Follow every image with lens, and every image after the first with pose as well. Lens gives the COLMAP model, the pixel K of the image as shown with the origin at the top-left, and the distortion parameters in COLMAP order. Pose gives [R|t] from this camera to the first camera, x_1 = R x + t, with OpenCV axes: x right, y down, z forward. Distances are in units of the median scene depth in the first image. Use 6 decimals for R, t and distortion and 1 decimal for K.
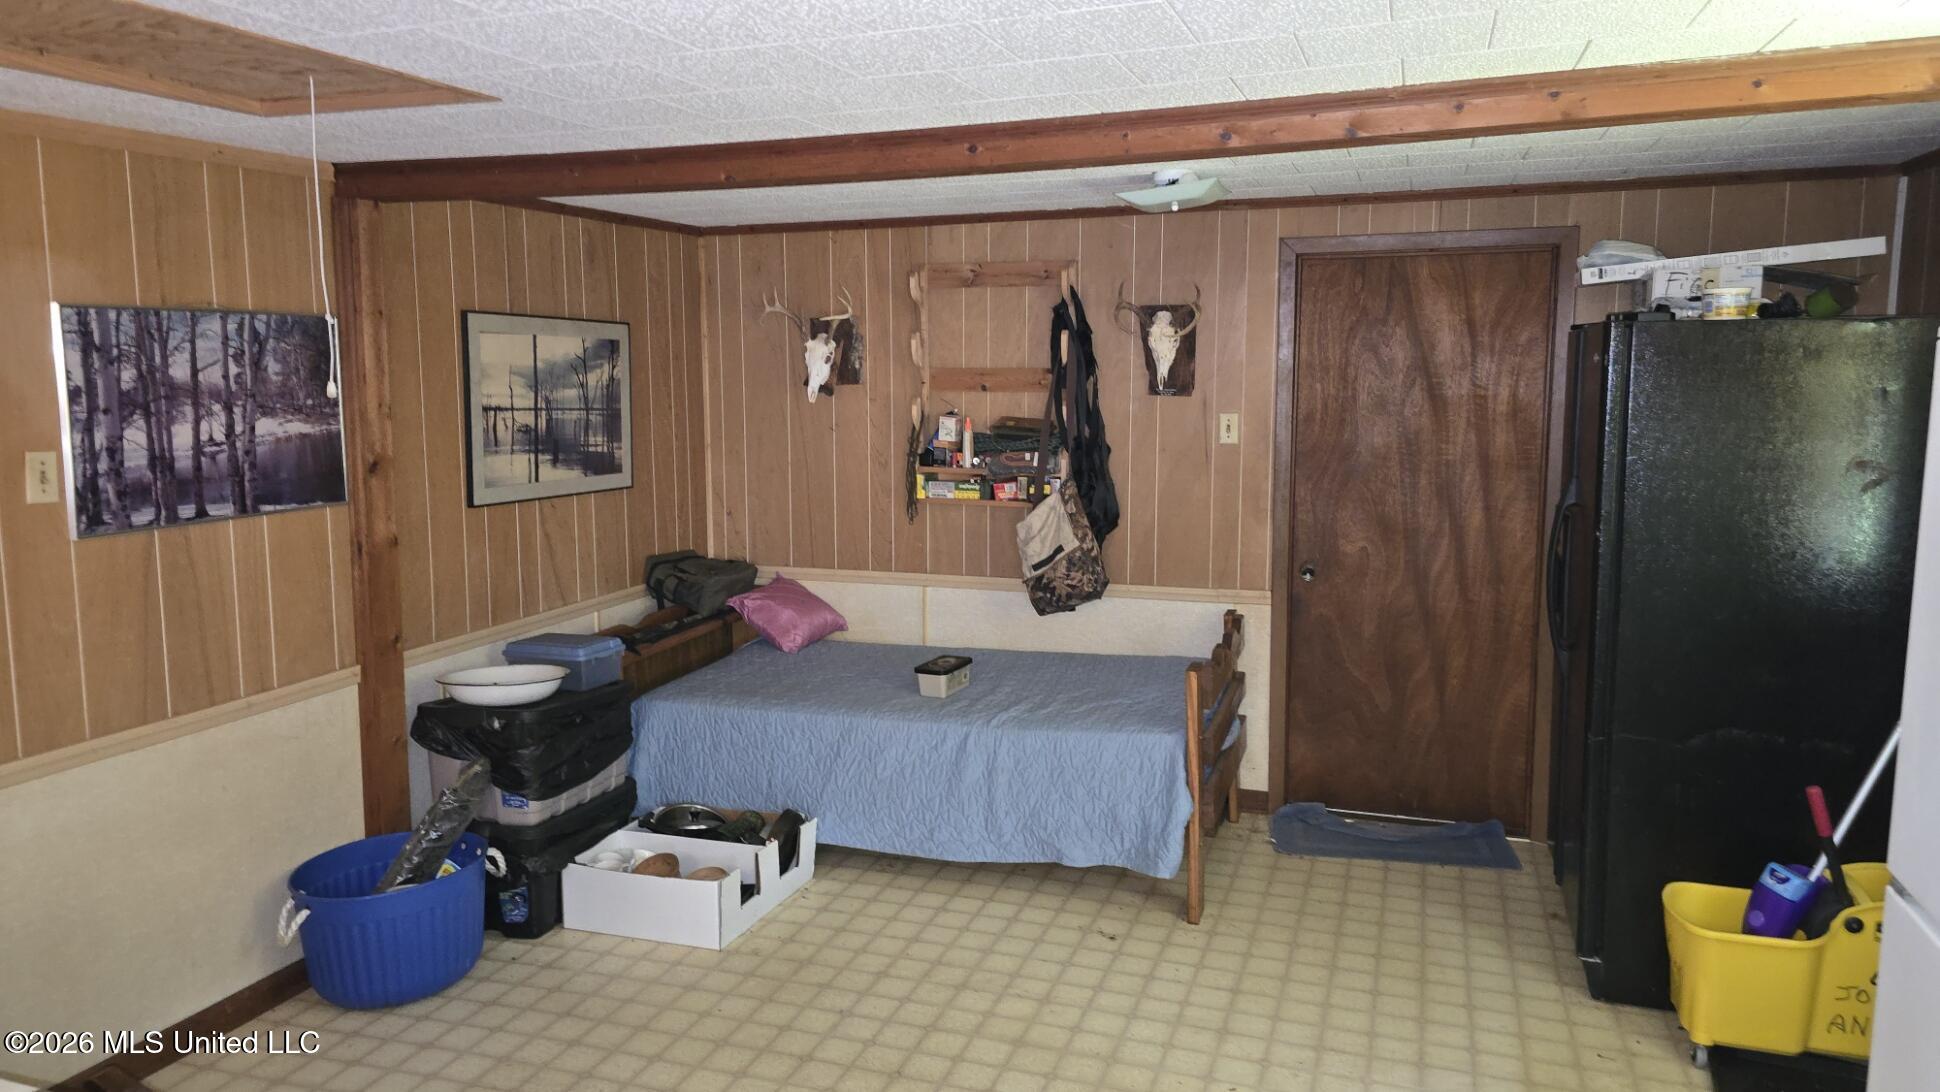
lens RADIAL K [[1320.6, 0, 954.6], [0, 1320.6, 512.4], [0, 0, 1]] dist [-0.007624, -0.007850]
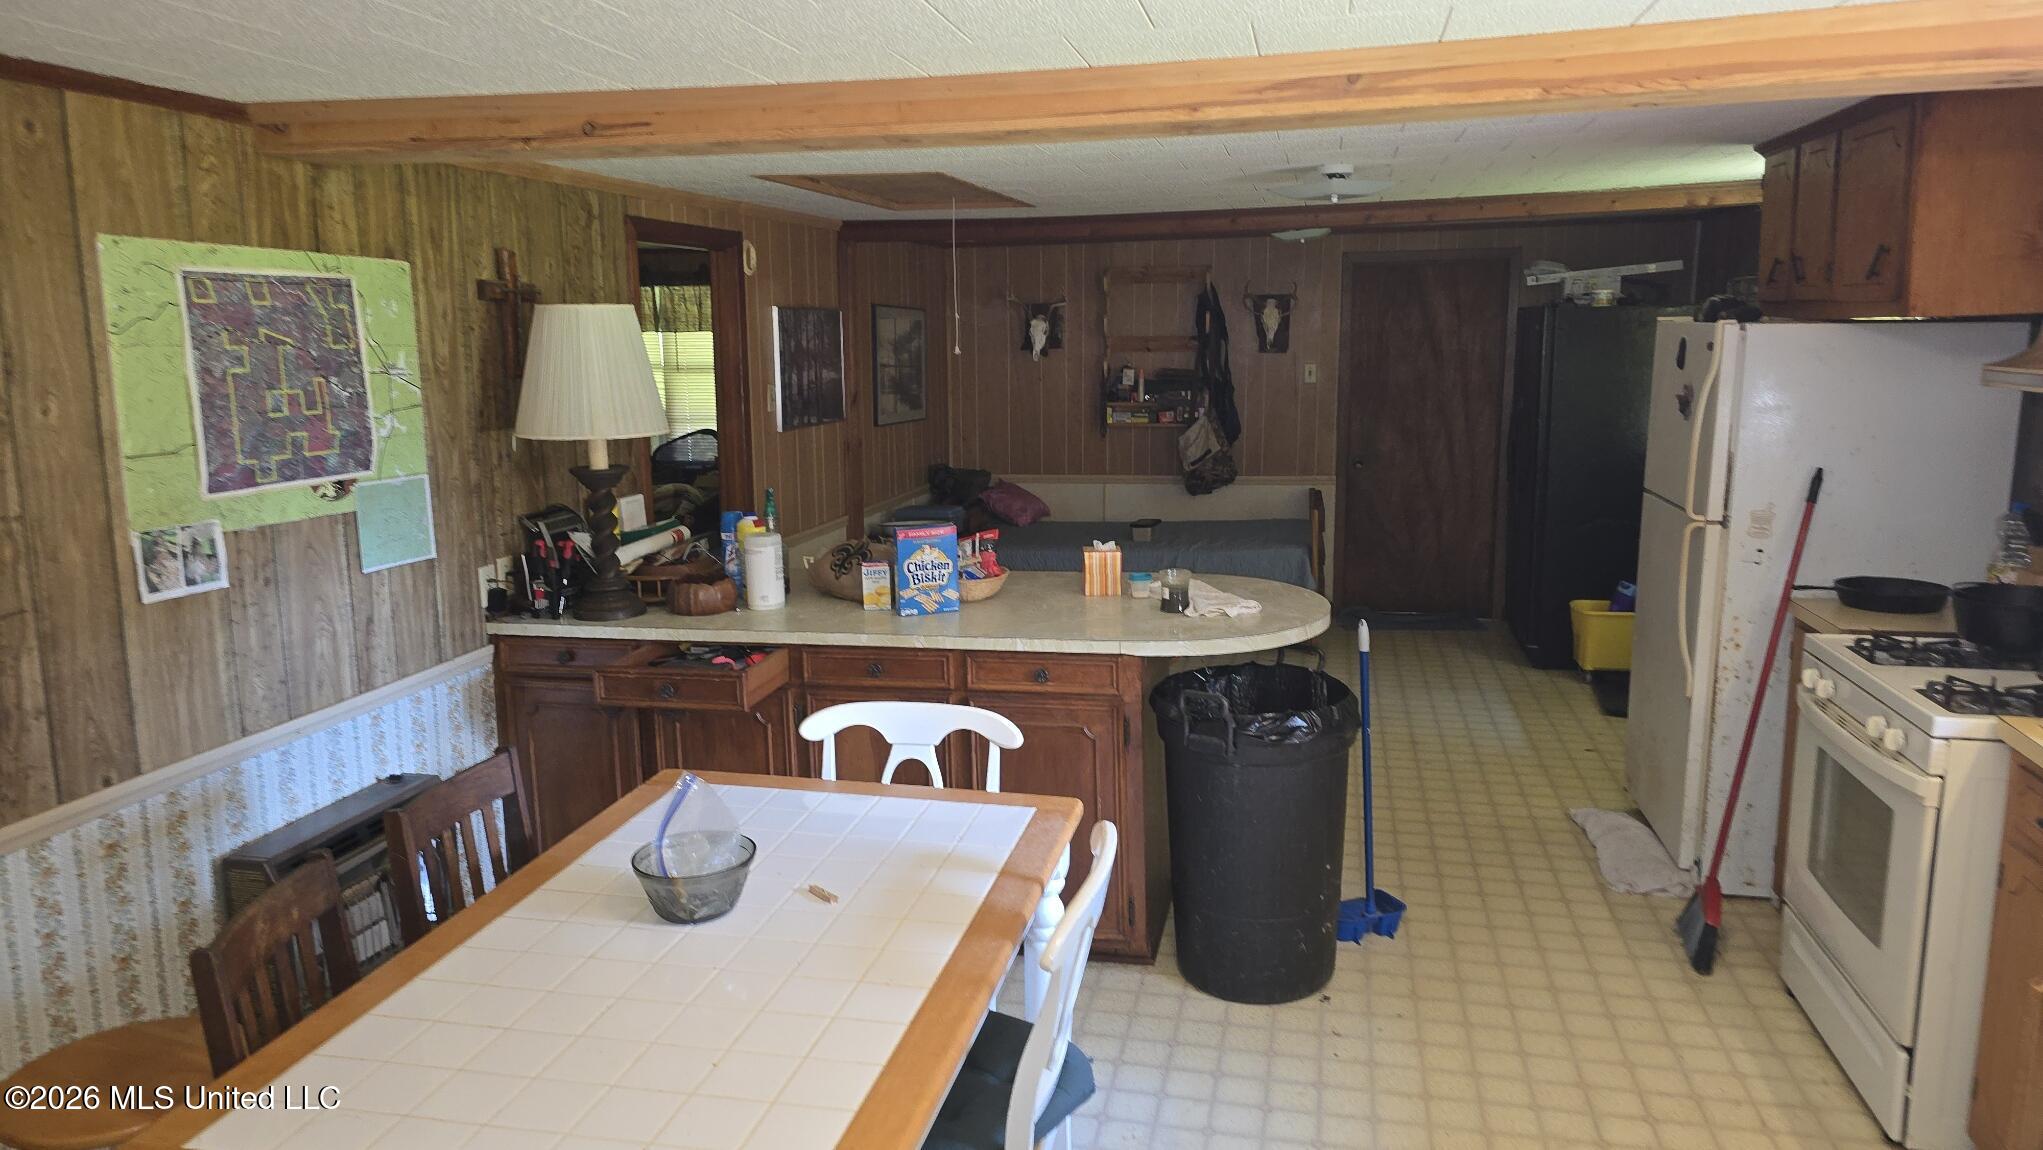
lens RADIAL K [[1390.7, 0, 1022.4], [0, 1390.7, 578.5], [0, 0, 1]] dist [-0.007624, -0.007850]
pose [[0.992185, -0.032083, 0.120576, -0.344602], [0.024474, 0.997646, 0.064062, 0.067226], [-0.122348, -0.060611, 0.990635, -0.628310]]
